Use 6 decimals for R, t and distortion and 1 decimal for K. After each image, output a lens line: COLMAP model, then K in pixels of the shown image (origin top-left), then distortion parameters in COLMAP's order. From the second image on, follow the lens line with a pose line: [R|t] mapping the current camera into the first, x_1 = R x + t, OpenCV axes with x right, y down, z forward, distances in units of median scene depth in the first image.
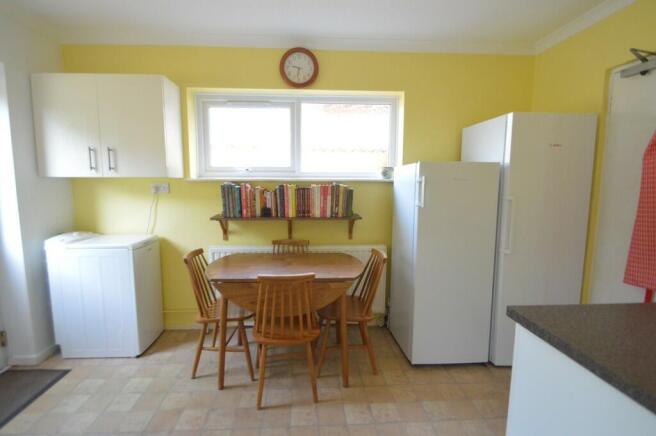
lens RADIAL K [[310.7, 0, 326.3], [0, 310.7, 220.3], [0, 0, 1]] dist [-0.018163, -0.000175]
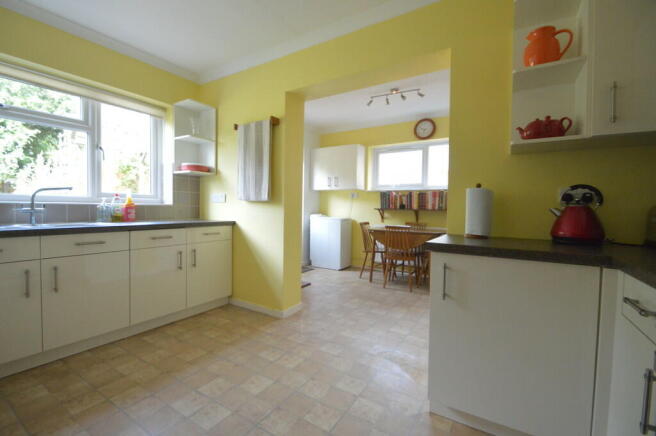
lens RADIAL K [[286.5, 0, 326.4], [0, 286.5, 217.9], [0, 0, 1]] dist [-0.000466, -0.000006]
pose [[0.818233, 0.023288, -0.574415, 0.435312], [-0.075226, 0.994925, -0.066820, 0.195087], [0.569944, 0.097885, 0.815833, -0.687203]]
